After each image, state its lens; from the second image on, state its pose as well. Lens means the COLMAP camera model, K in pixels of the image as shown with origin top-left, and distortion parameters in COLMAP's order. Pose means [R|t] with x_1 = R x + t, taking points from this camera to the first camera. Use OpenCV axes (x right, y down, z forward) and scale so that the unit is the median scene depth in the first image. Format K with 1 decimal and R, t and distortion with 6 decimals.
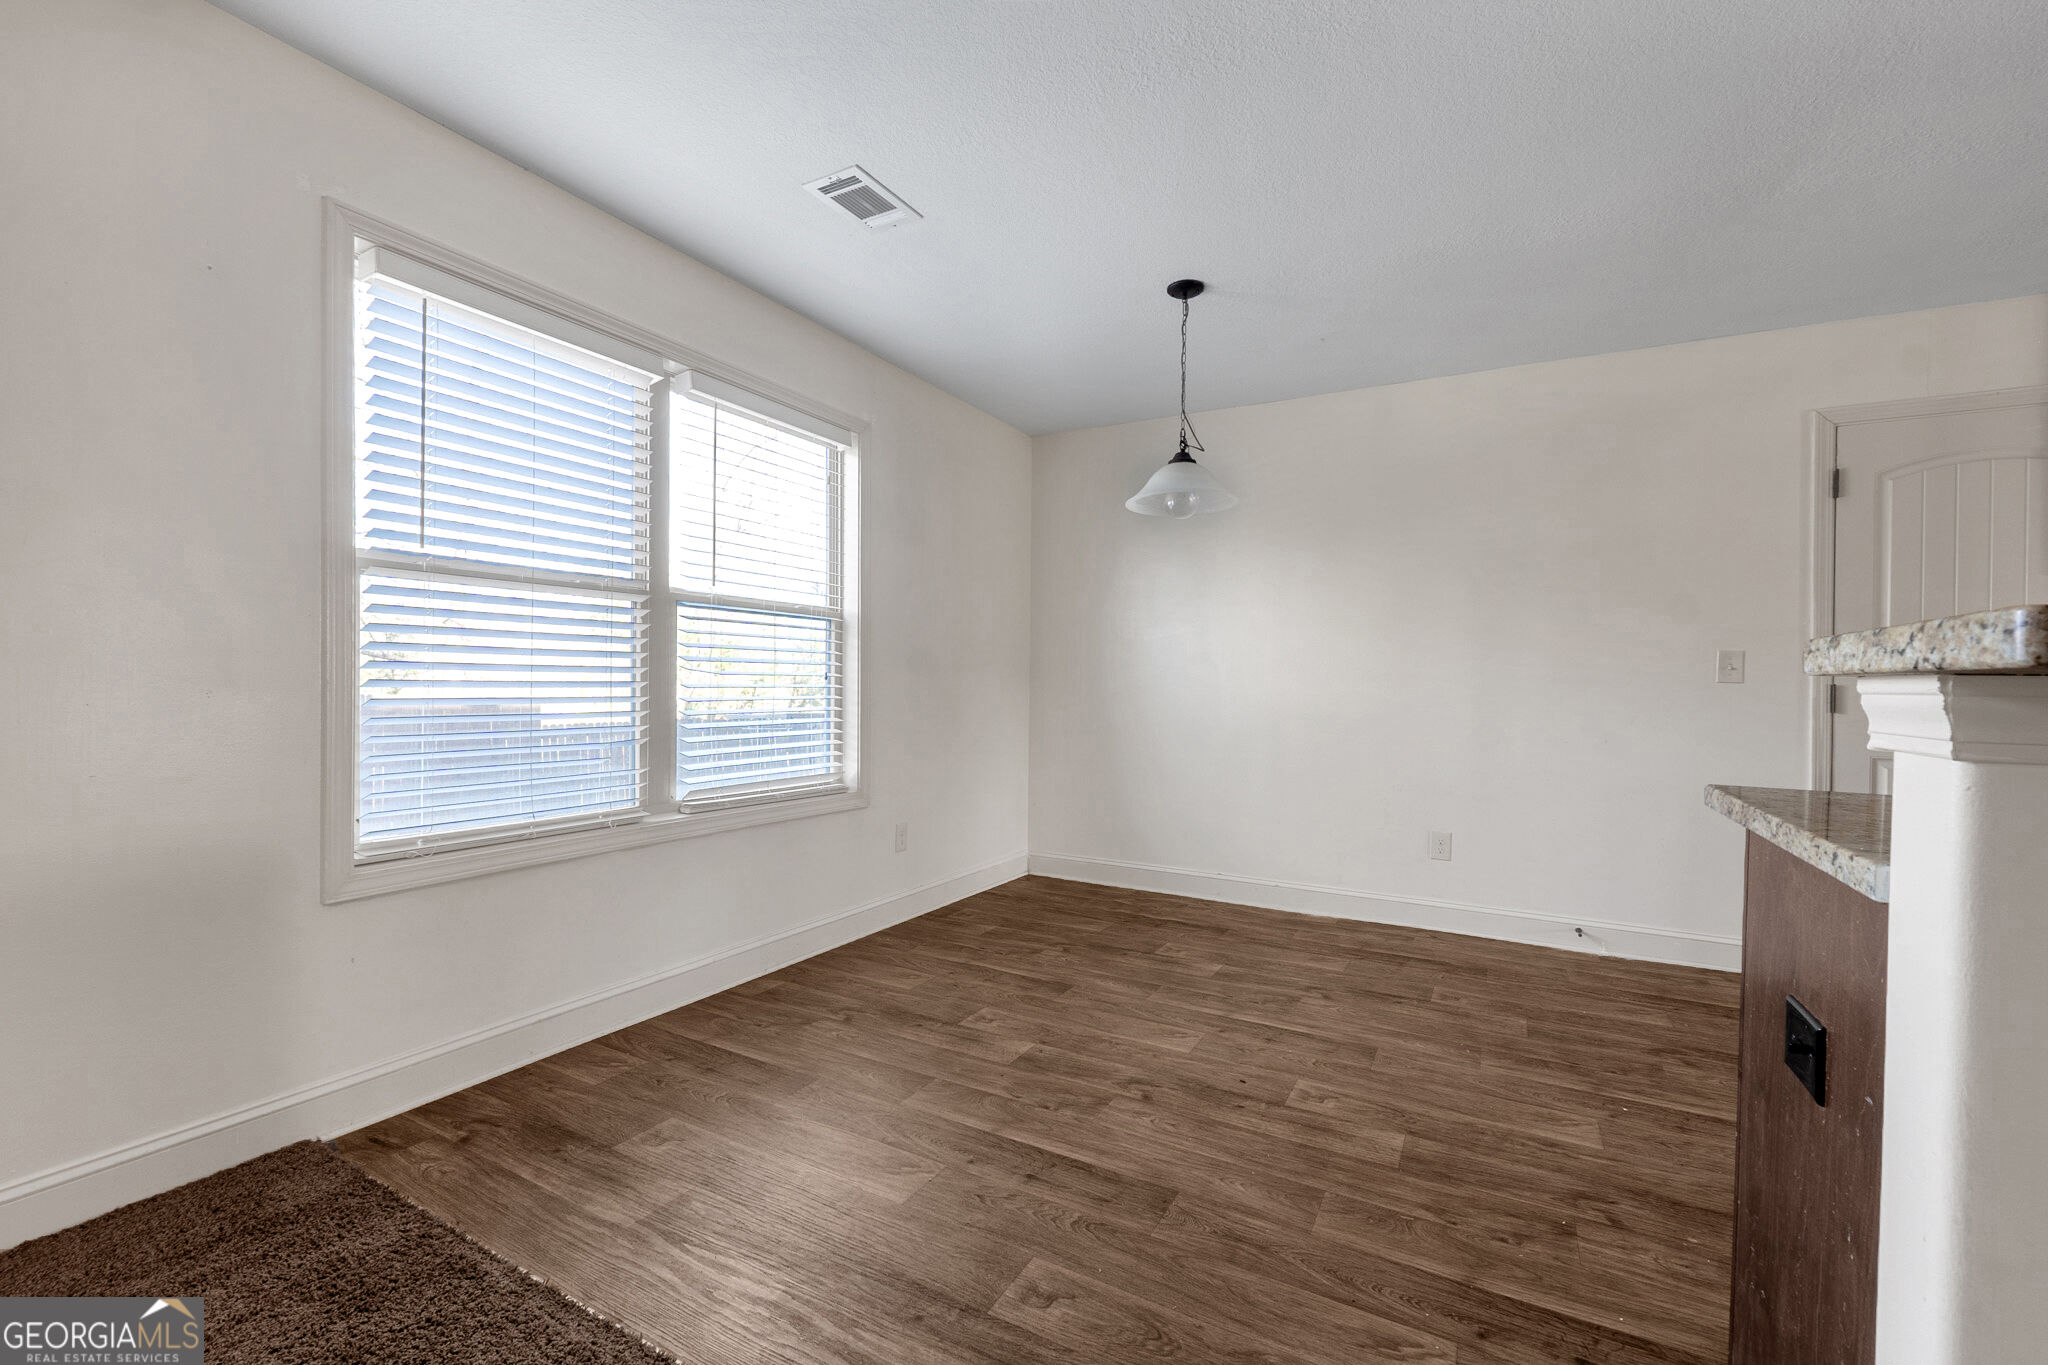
lens RADIAL K [[856.0, 0, 1020.2], [0, 856.0, 689.6], [0, 0, 1]] dist [-0.002048, -0.002434]
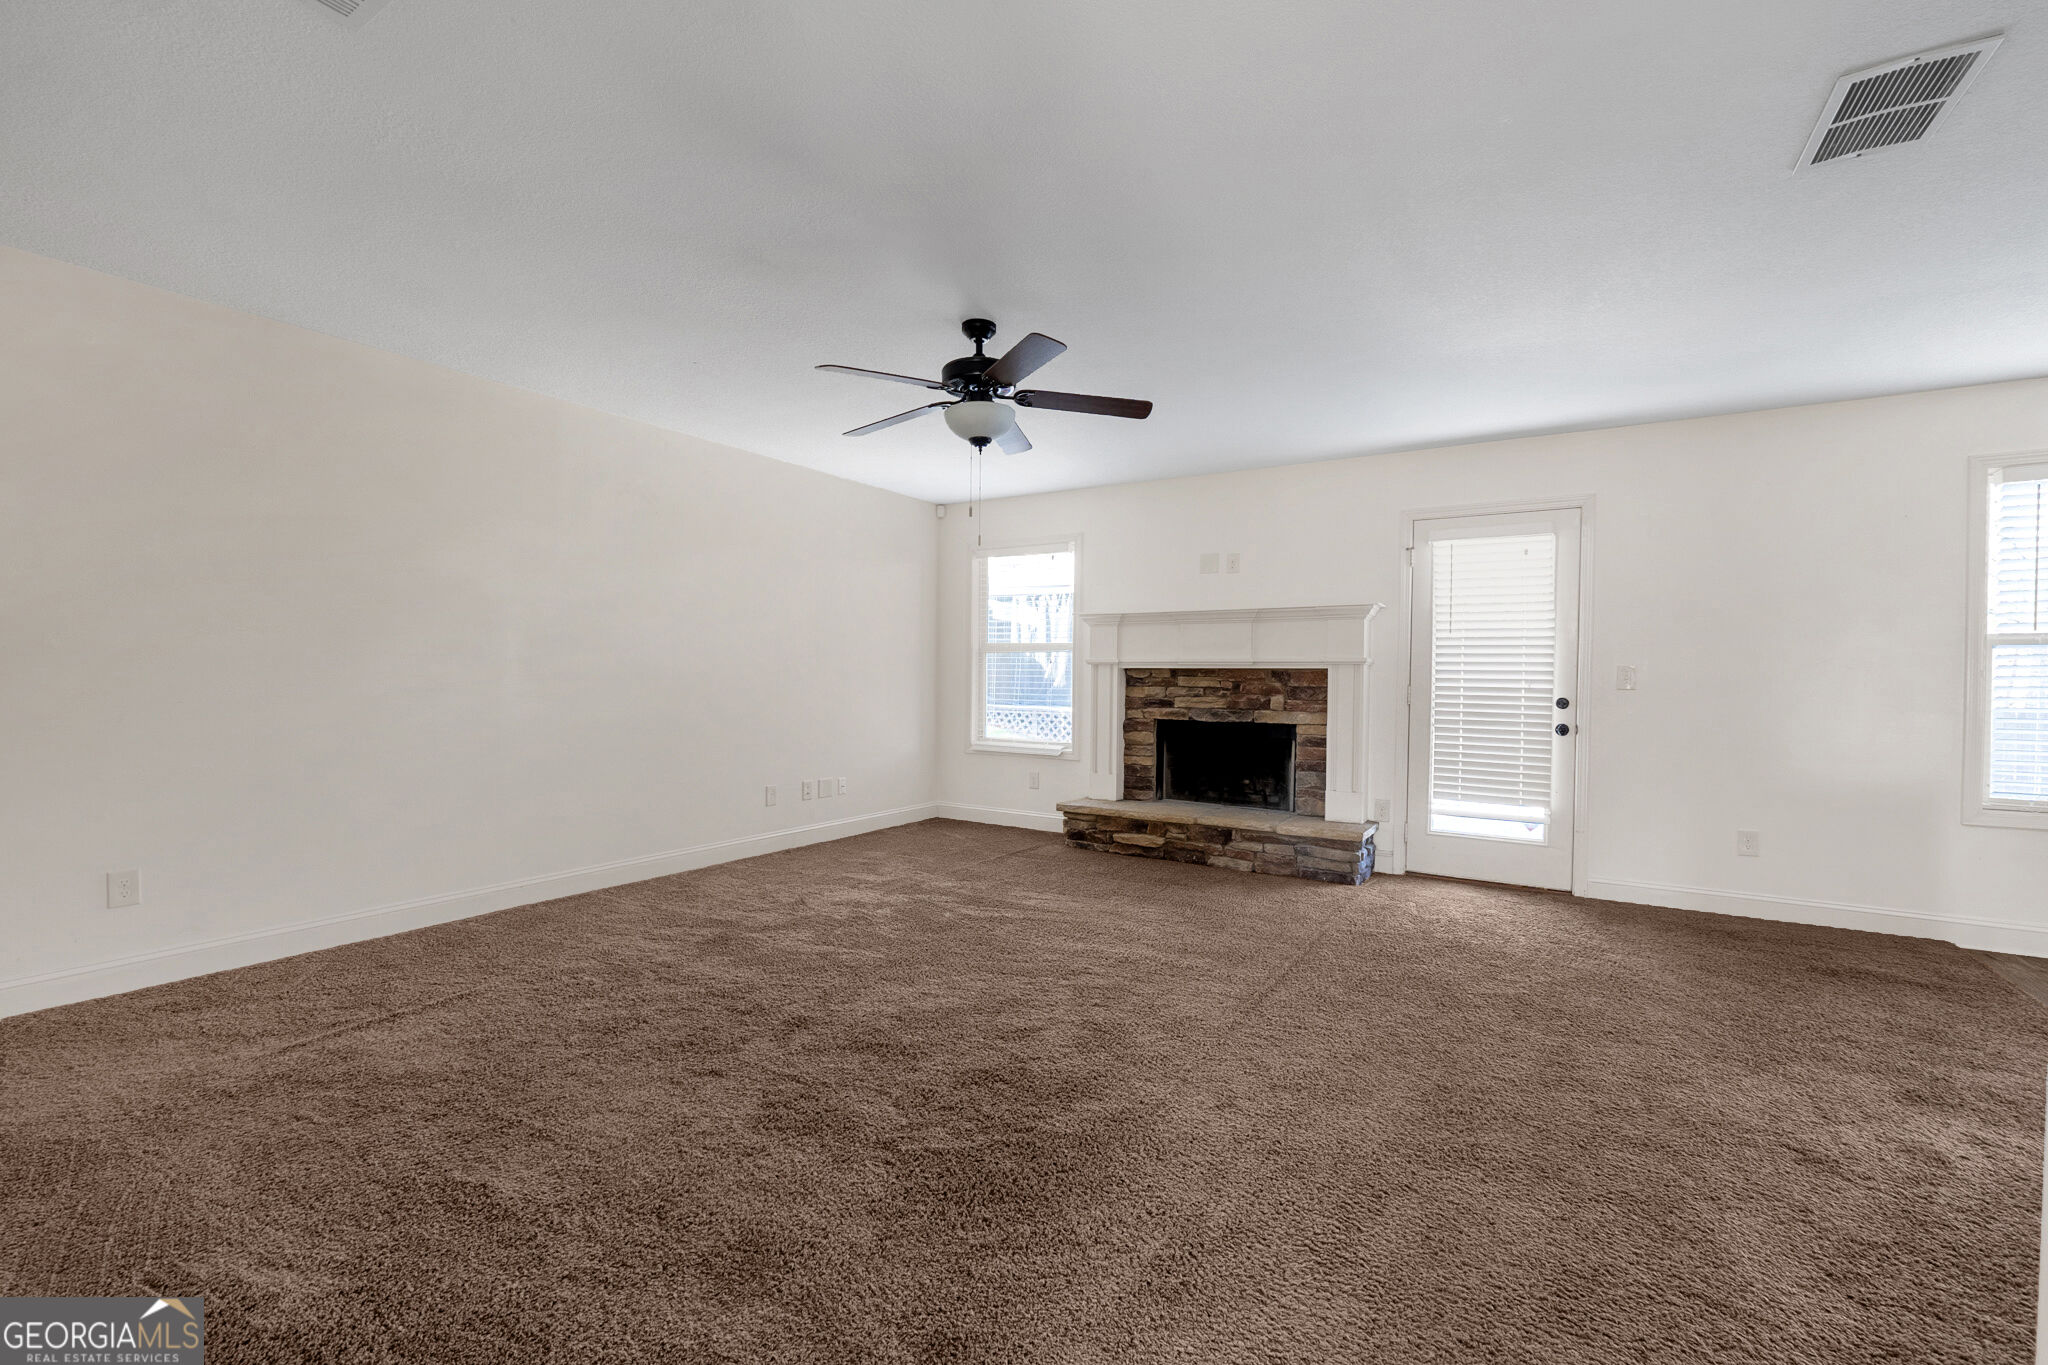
lens RADIAL K [[856.0, 0, 1020.2], [0, 856.0, 689.6], [0, 0, 1]] dist [-0.002048, -0.002434]
pose [[-0.032457, -0.002386, -0.999470, 0.711432], [-0.022095, 0.999754, -0.001669, 0.001185], [0.999229, 0.022029, -0.032502, -0.649492]]
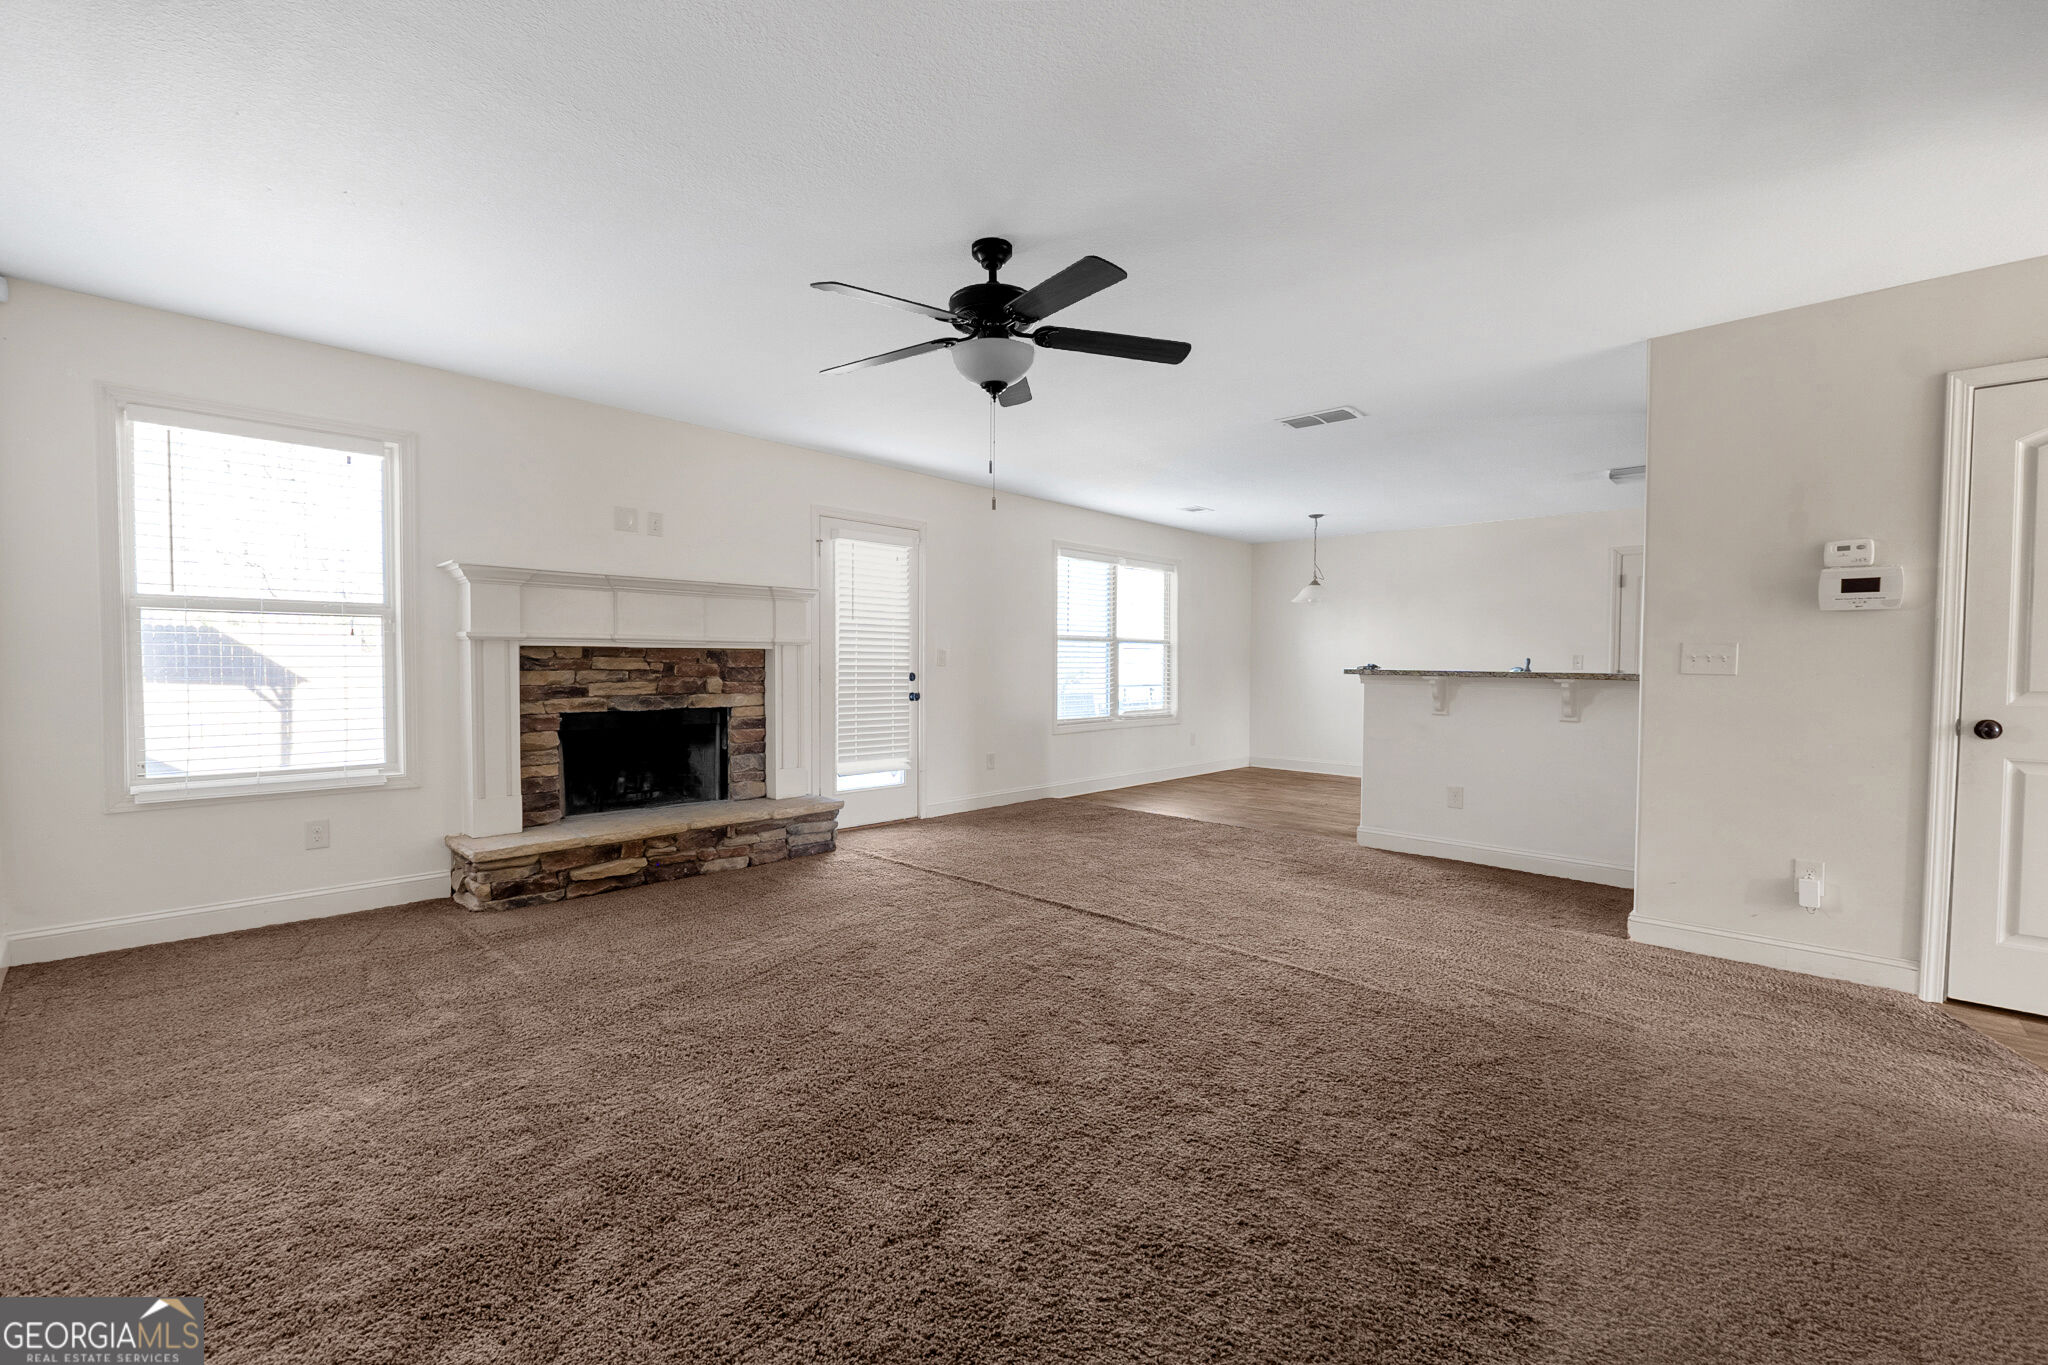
lens RADIAL K [[856.0, 0, 1020.2], [0, 856.0, 689.6], [0, 0, 1]] dist [-0.002048, -0.002434]
pose [[0.972938, 0.000592, -0.231067, -0.071699], [0.004570, 0.999752, 0.021801, -0.010174], [0.231023, -0.022267, 0.972694, -1.576227]]
